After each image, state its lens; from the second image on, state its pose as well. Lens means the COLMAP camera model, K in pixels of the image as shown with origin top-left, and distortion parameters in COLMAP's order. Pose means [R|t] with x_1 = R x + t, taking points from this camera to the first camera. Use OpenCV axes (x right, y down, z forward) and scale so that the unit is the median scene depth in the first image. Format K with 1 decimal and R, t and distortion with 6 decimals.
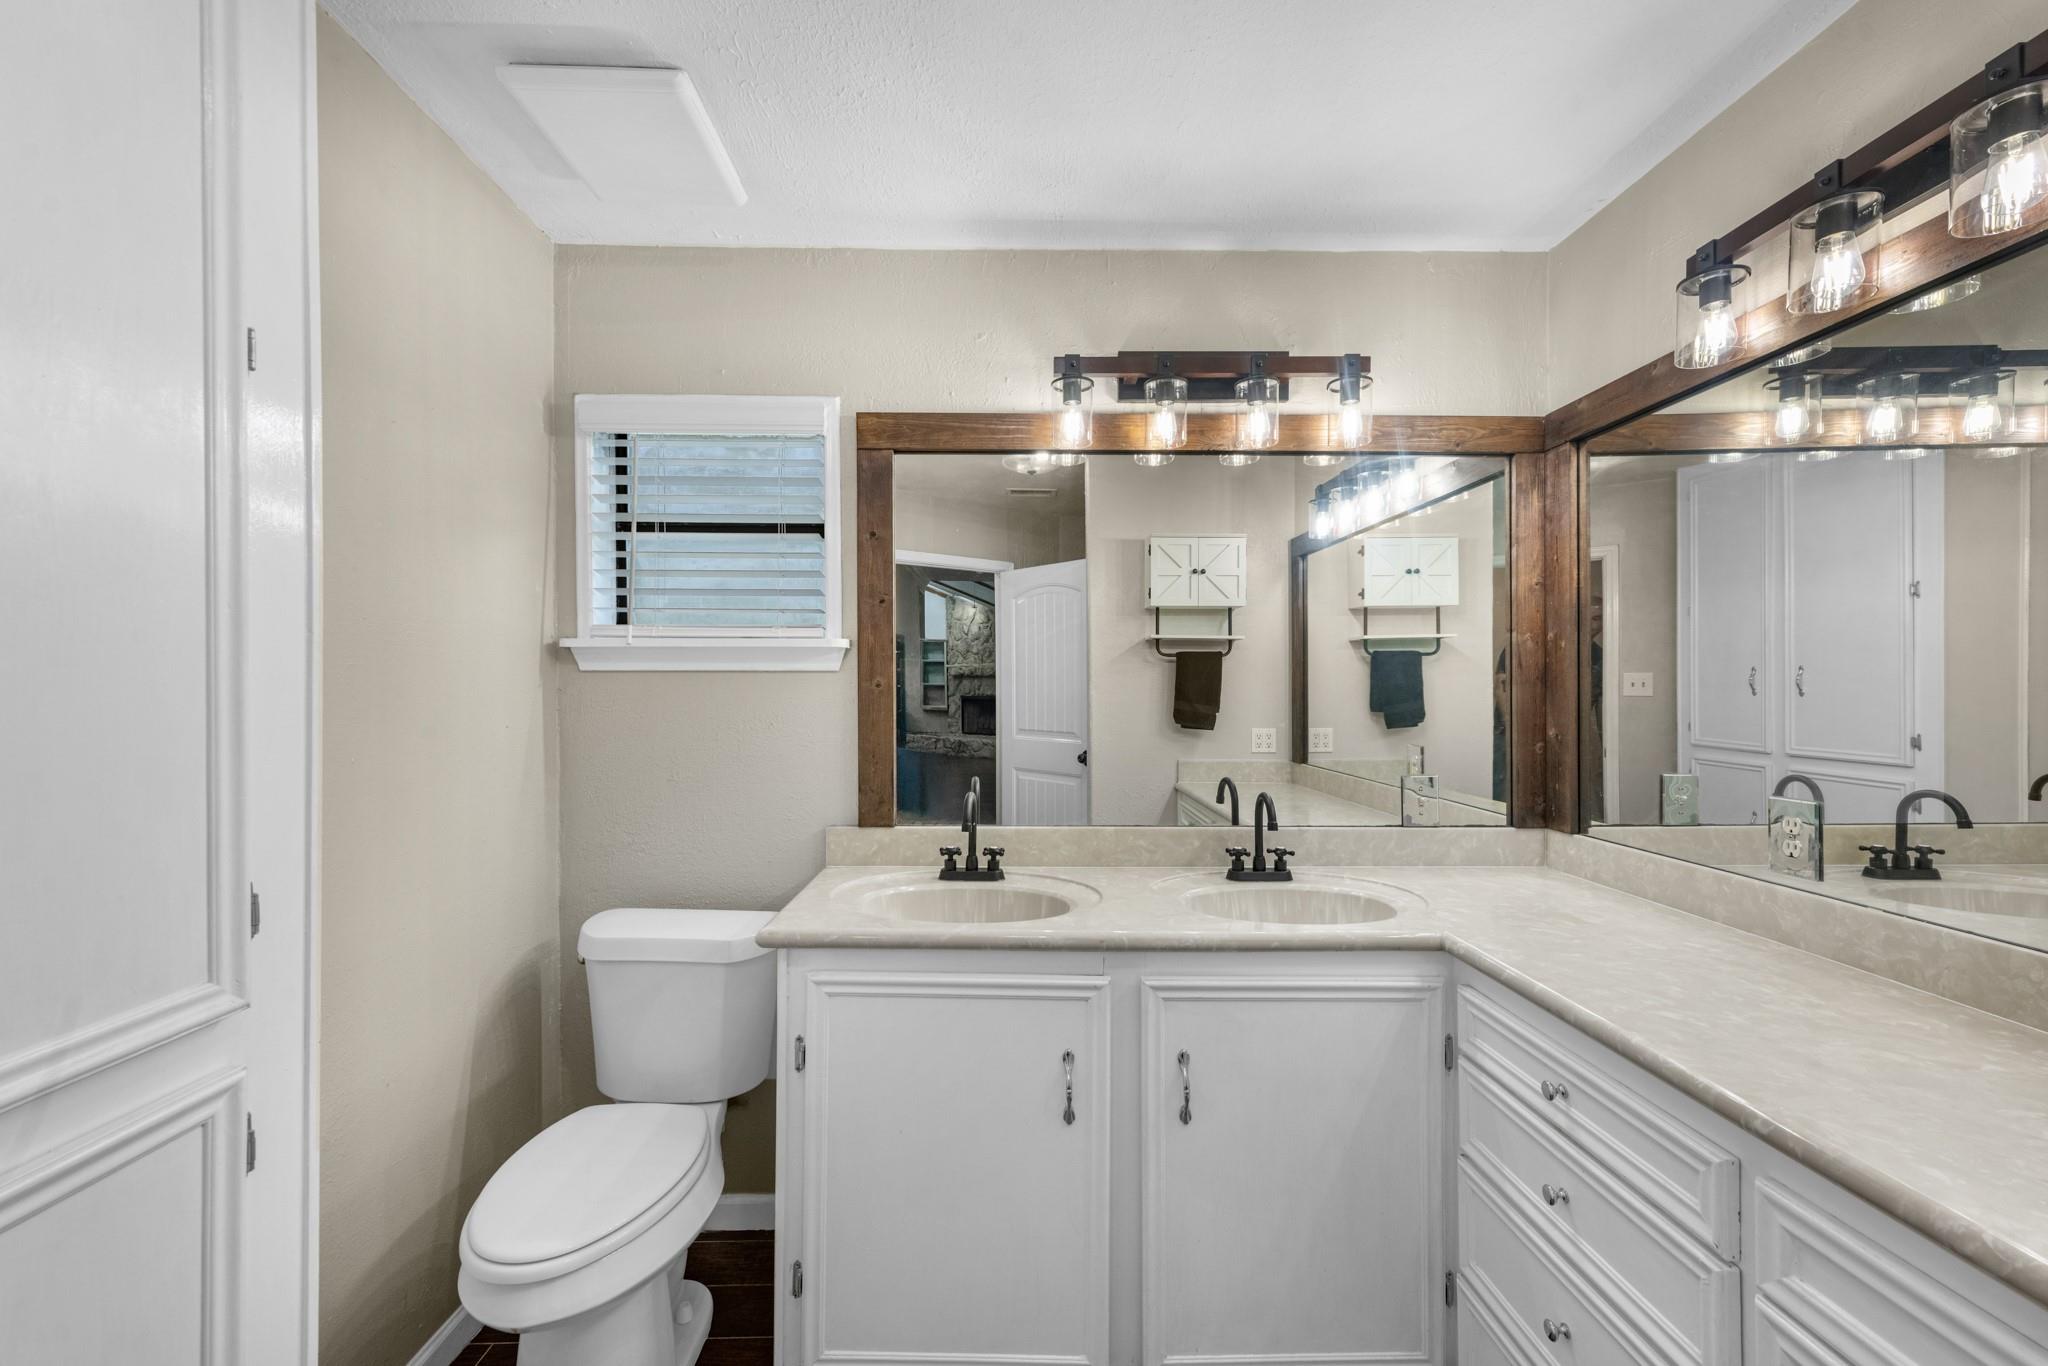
lens RADIAL K [[829.8, 0, 1001.8], [0, 829.8, 683.9], [0, 0, 1]] dist [0.006849, -0.000532]
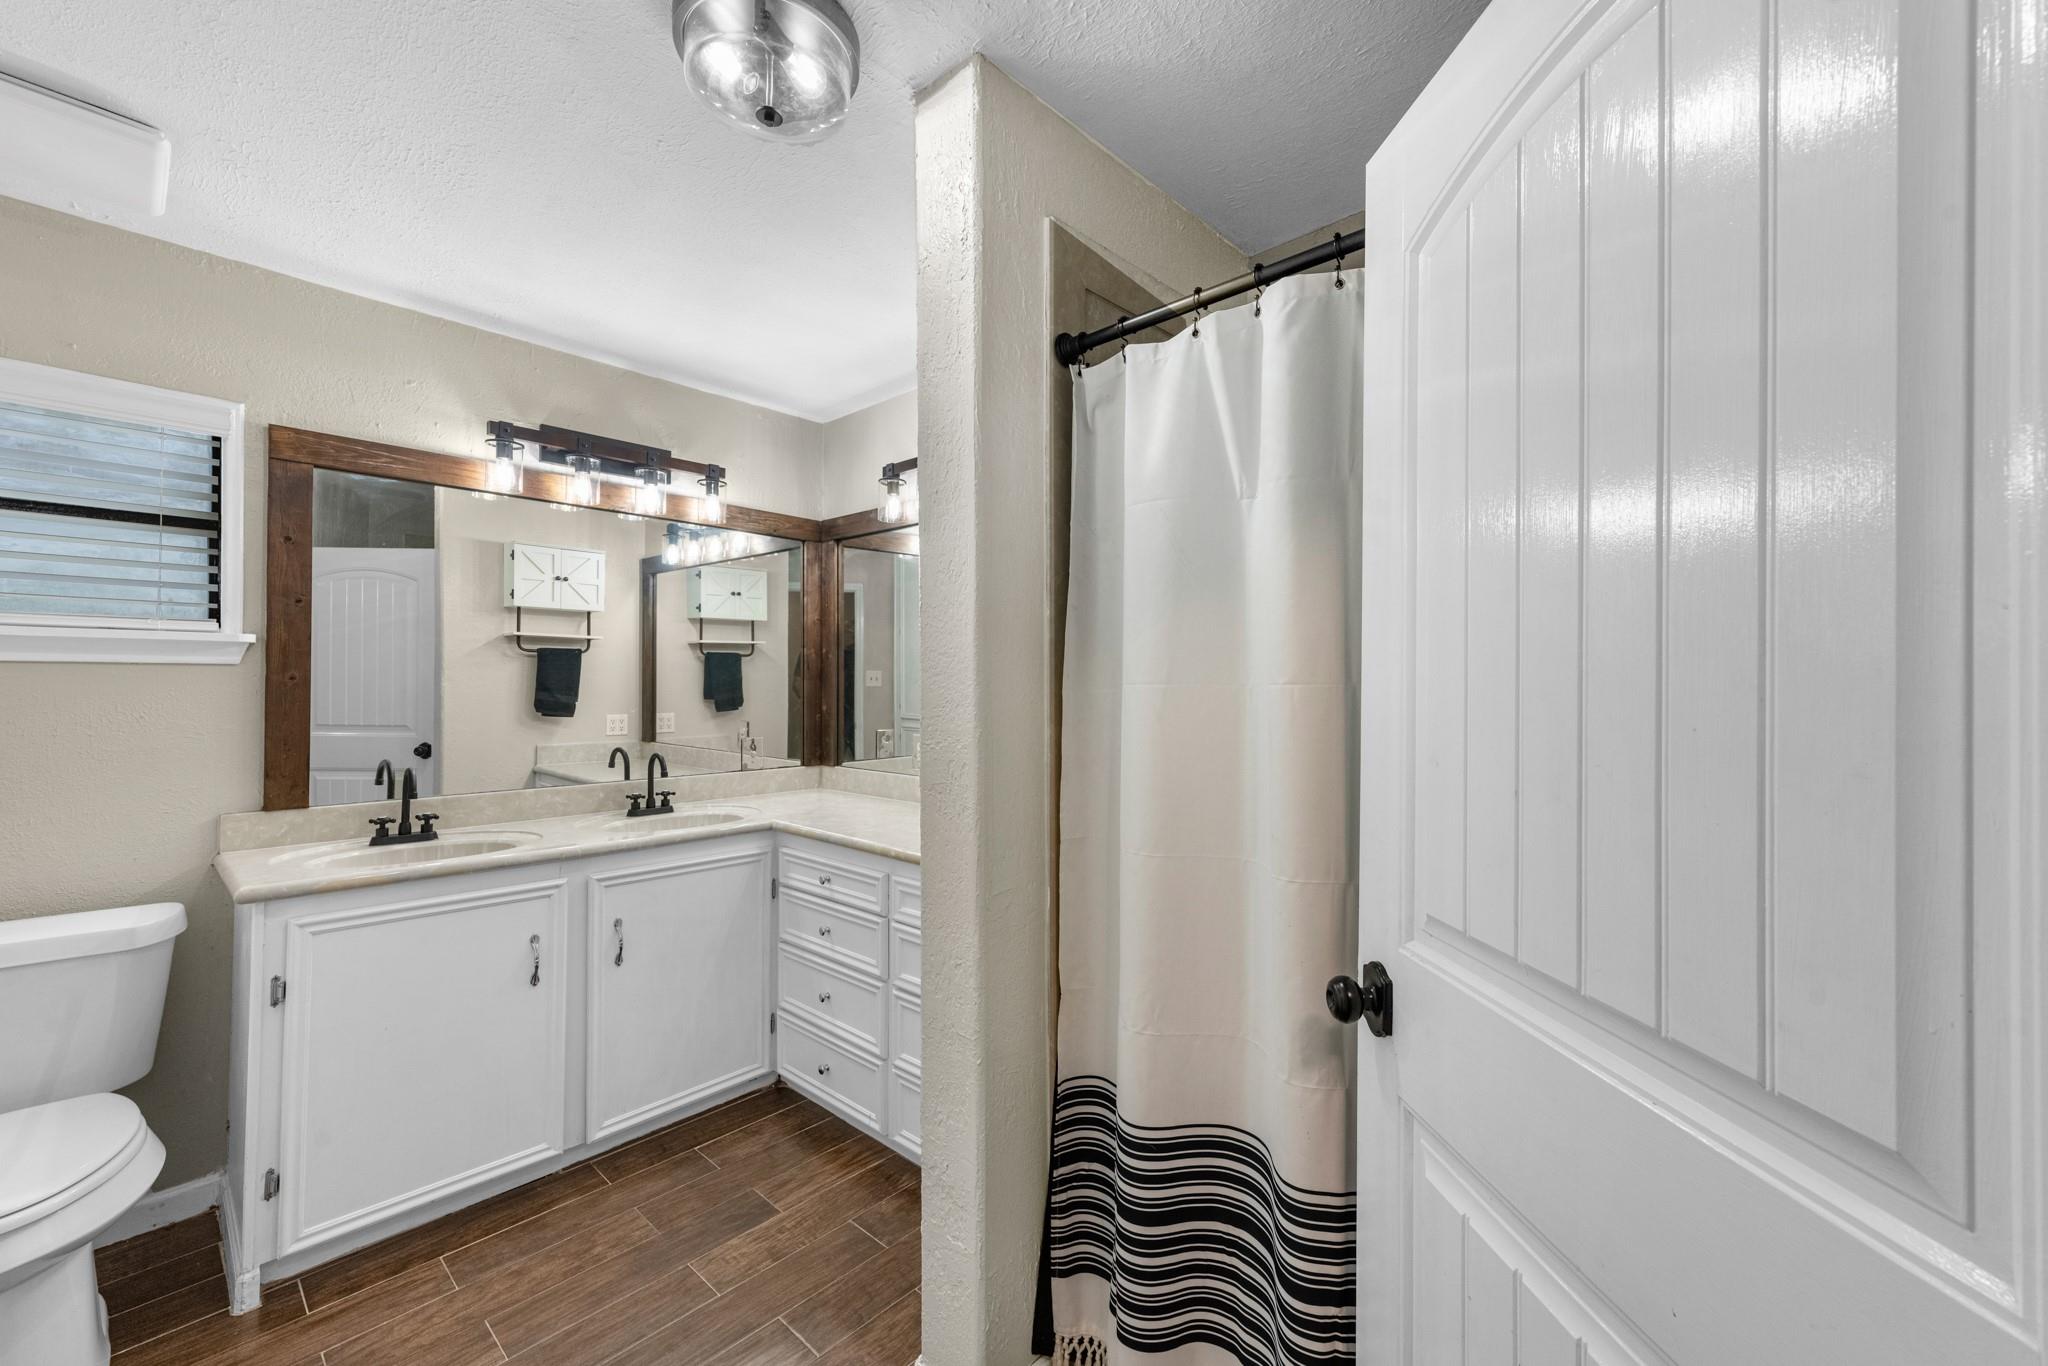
lens RADIAL K [[837.1, 0, 1026.7], [0, 837.1, 693.8], [0, 0, 1]] dist [0.002581, -0.000076]
pose [[0.681840, -0.008794, 0.731449, -0.299047], [-0.007544, 0.999790, 0.019053, -0.005977], [-0.731463, -0.018509, 0.681630, -0.453695]]
